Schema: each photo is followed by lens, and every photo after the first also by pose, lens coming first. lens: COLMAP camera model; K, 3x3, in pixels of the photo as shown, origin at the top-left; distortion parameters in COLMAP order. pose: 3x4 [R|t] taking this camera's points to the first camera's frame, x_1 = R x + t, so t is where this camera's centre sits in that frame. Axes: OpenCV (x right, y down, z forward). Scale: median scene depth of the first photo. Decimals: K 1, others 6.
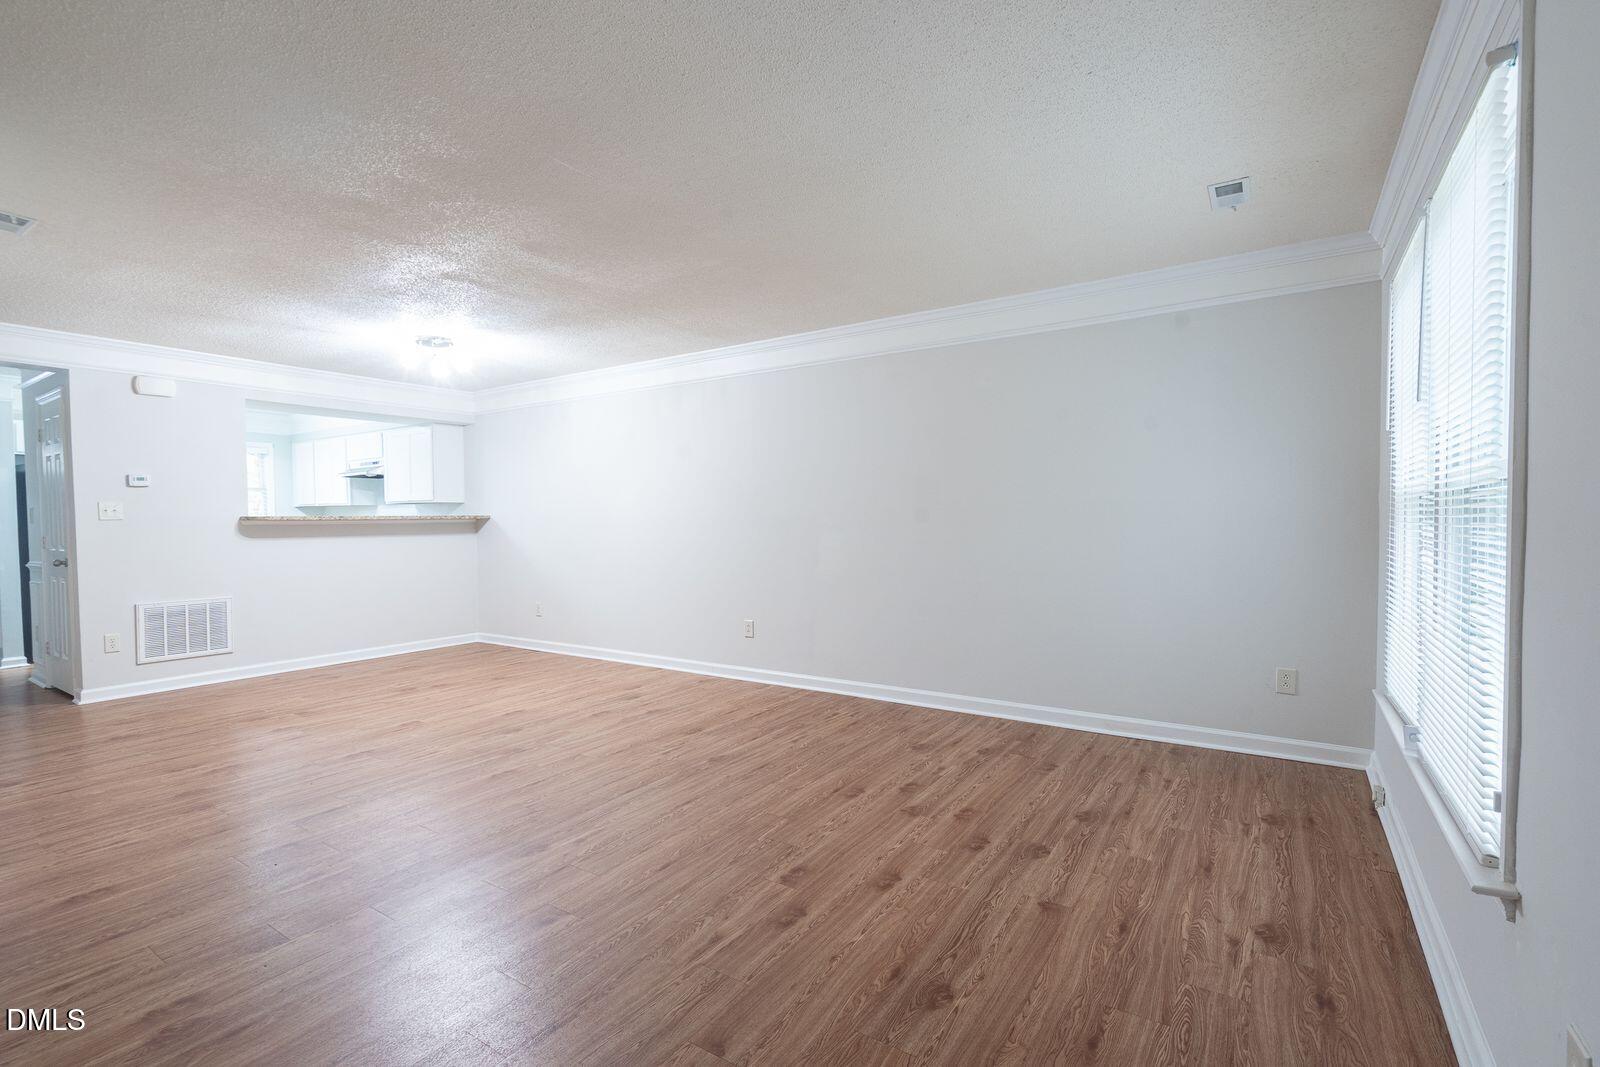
lens RADIAL K [[720.5, 0, 788.7], [0, 720.5, 533.5], [0, 0, 1]] dist [-0.000202, 0.000628]
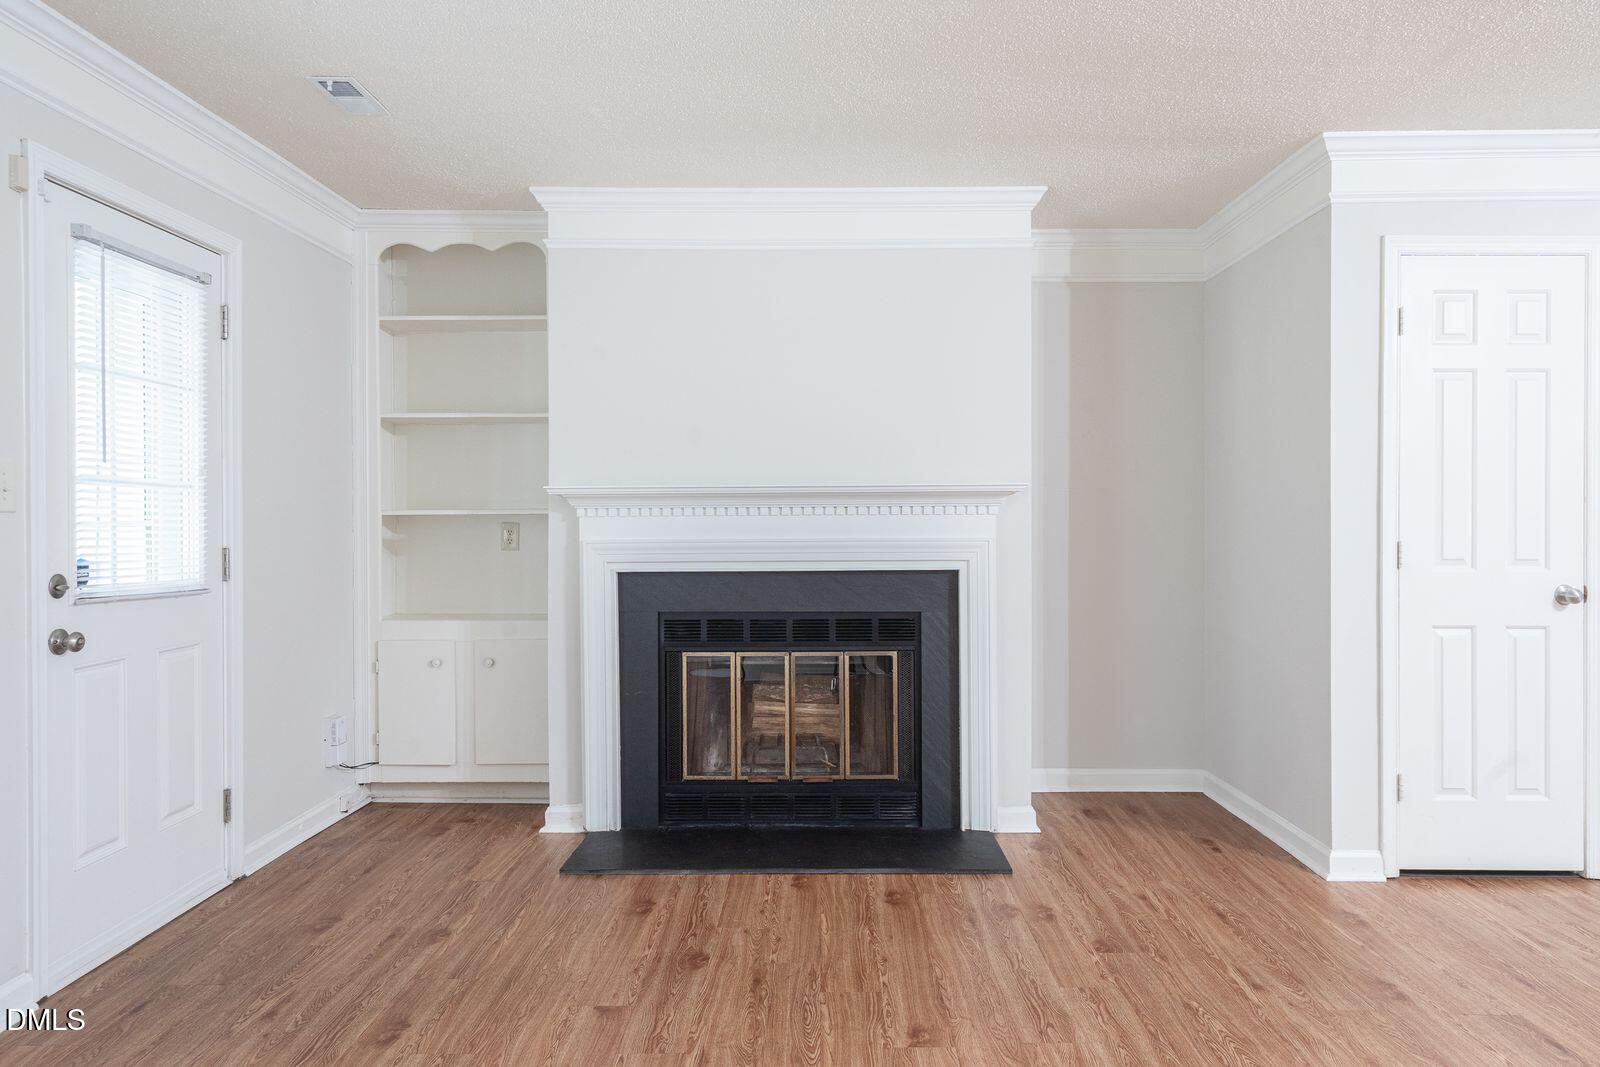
lens RADIAL K [[1098.0, 0, 800.7], [0, 1098.0, 521.7], [0, 0, 1]] dist [0.006685, 0.003054]
pose [[-0.839870, 0.009472, -0.542705, 0.272883], [-0.002696, 0.999763, 0.021623, -0.025929], [0.542781, 0.019624, -0.839645, 1.278070]]
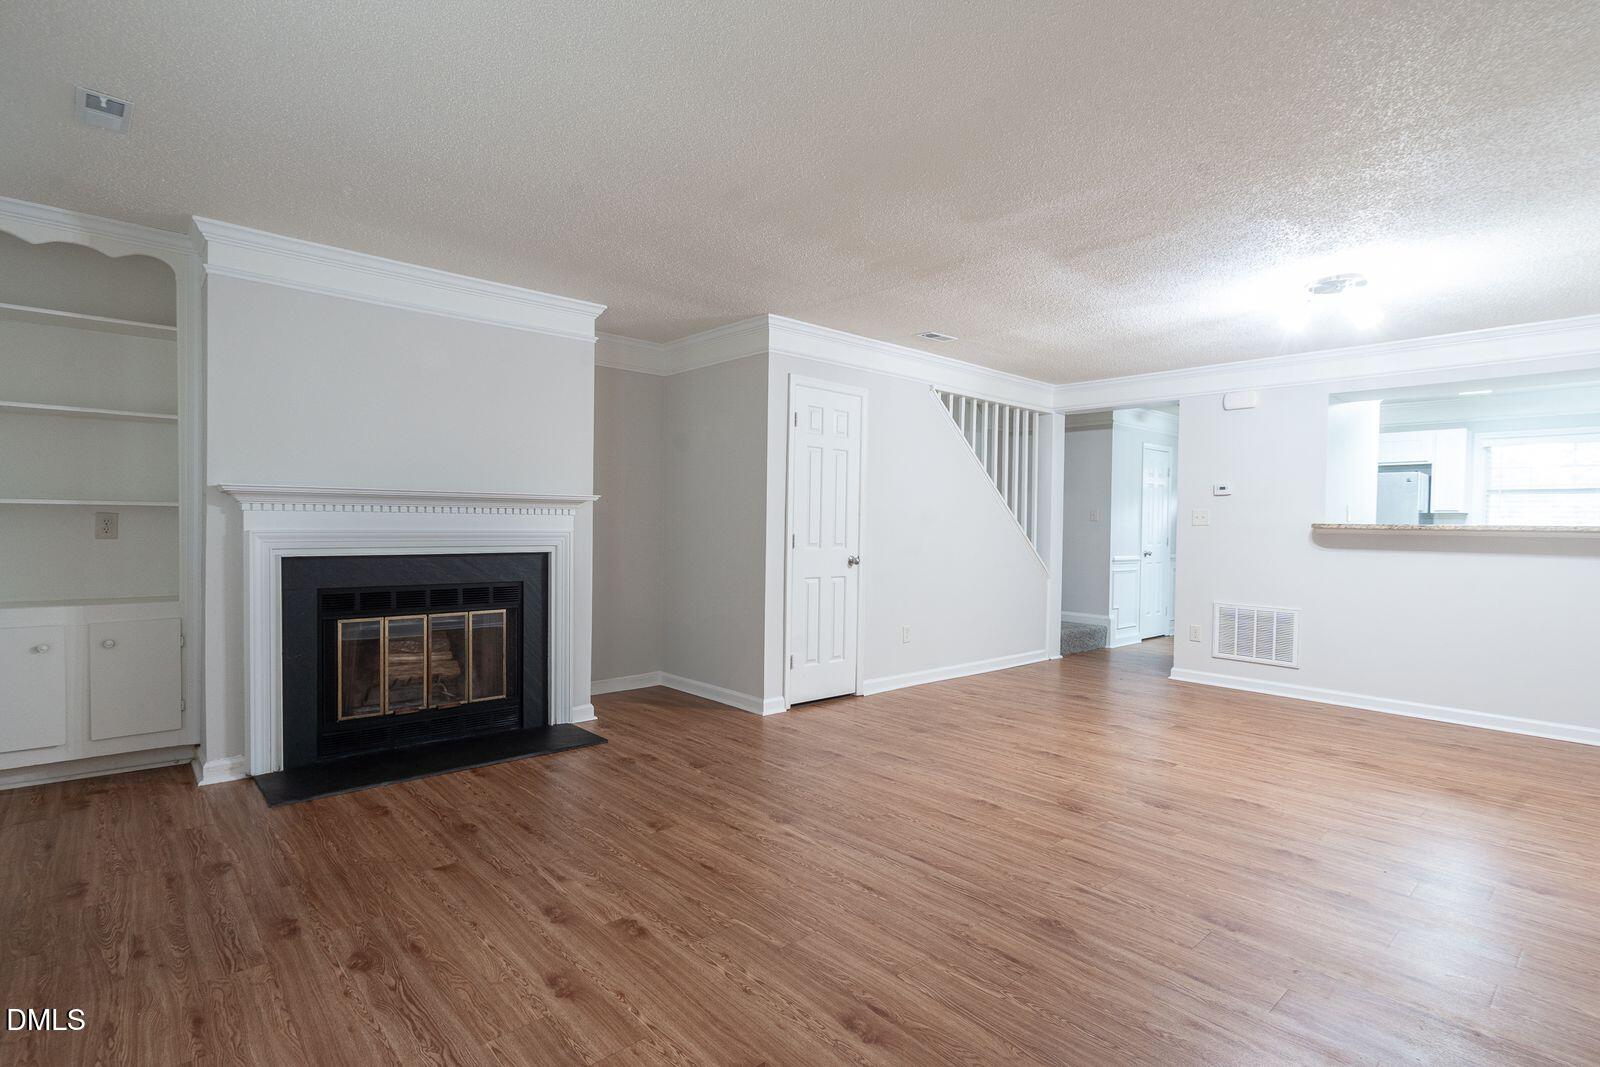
lens RADIAL K [[795.6, 0, 800.0], [0, 795.6, 533.5], [0, 0, 1]] dist [-0.001744, -0.000566]
pose [[-0.249284, 0.016277, -0.968294, 0.660210], [-0.034214, 0.999087, 0.025602, -0.025001], [0.967826, 0.039511, -0.248499, 1.063879]]
